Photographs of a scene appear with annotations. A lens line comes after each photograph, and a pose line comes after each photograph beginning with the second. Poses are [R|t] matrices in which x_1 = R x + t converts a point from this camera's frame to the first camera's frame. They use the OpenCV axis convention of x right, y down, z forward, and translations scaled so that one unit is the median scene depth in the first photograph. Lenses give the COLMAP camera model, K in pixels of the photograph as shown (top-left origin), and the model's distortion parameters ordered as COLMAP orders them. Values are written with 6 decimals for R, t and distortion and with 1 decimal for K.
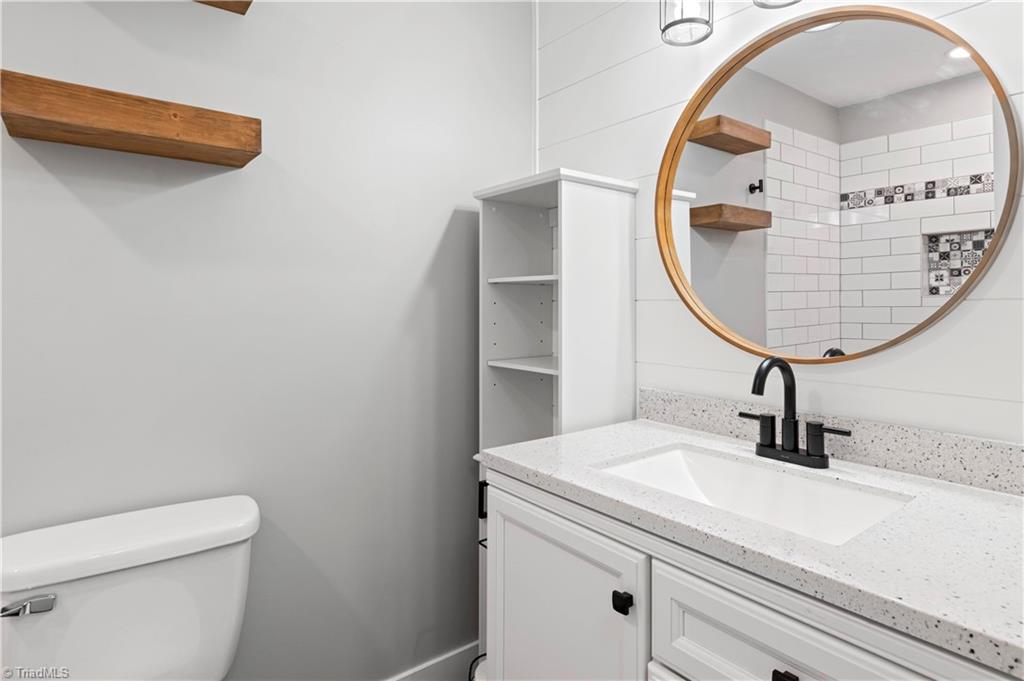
lens RADIAL K [[559.1, 0, 509.7], [0, 559.1, 313.3], [0, 0, 1]] dist [-0.000556, -0.000154]
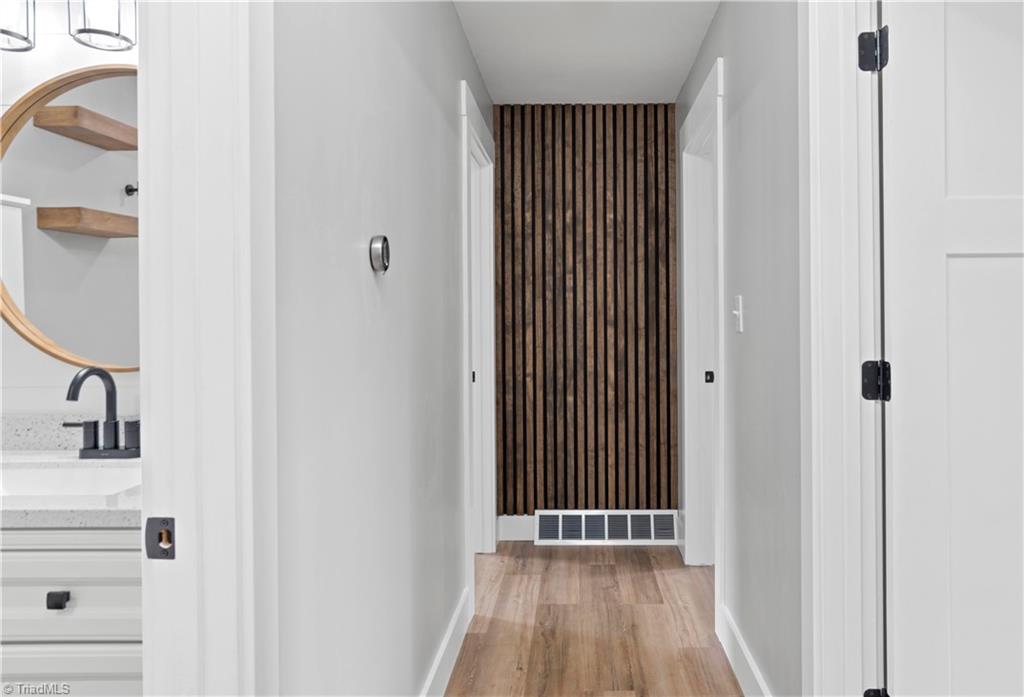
lens RADIAL K [[665.9, 0, 511.9], [0, 665.9, 313.8], [0, 0, 1]] dist [-0.055903, 0.055004]
pose [[0.617398, -0.001350, 0.786649, -0.035160], [0.023418, 0.999587, -0.016664, 0.011624], [-0.786302, 0.028710, 0.617175, -0.391041]]
